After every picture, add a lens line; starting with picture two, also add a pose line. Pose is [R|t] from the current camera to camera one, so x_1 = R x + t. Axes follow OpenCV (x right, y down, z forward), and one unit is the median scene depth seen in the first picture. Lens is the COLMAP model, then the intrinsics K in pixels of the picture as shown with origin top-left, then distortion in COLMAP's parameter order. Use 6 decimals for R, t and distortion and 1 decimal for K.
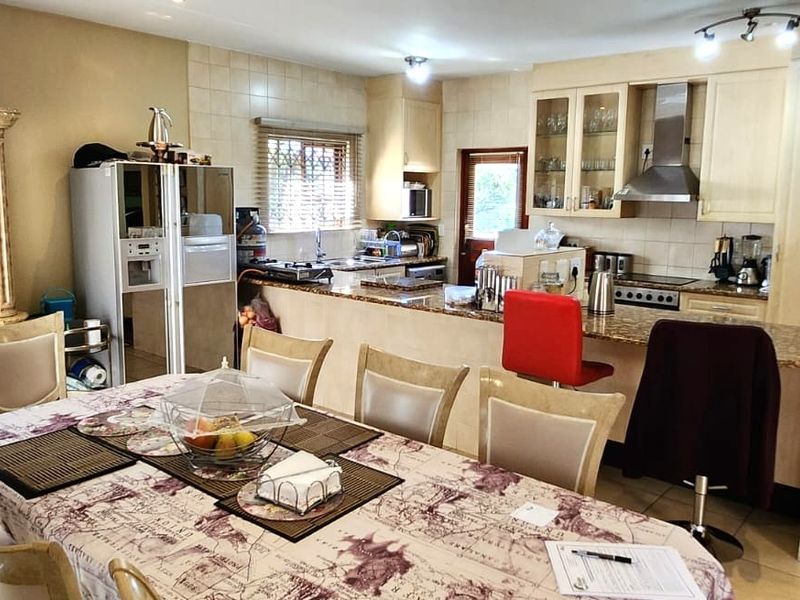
lens RADIAL K [[673.4, 0, 386.8], [0, 673.4, 288.6], [0, 0, 1]] dist [-0.014770, -0.005301]
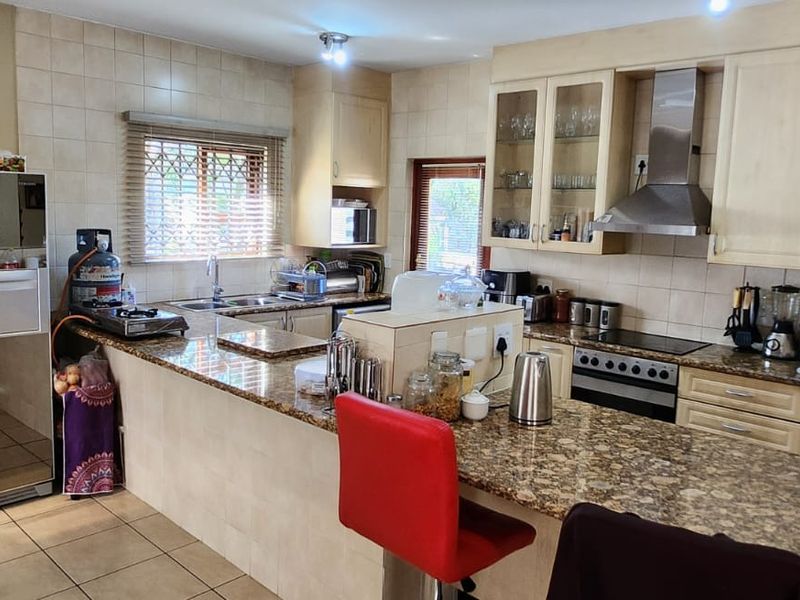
lens RADIAL K [[673.4, 0, 386.8], [0, 673.4, 288.6], [0, 0, 1]] dist [-0.014770, -0.005301]
pose [[0.998845, 0.025840, -0.040514, 0.139795], [-0.026778, 0.999381, -0.022801, -0.043826], [0.039899, 0.023860, 0.998919, 0.255516]]
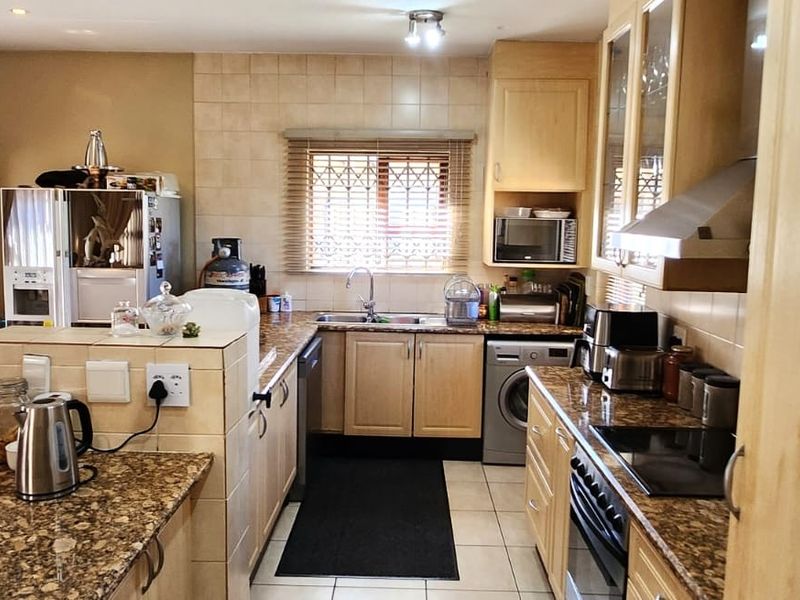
lens RADIAL K [[673.4, 0, 386.8], [0, 673.4, 288.6], [0, 0, 1]] dist [-0.014770, -0.005301]
pose [[0.642448, 0.086178, -0.761468, 0.528210], [-0.118116, 0.992918, 0.012717, -0.087434], [0.757172, 0.081772, 0.648077, 0.578647]]
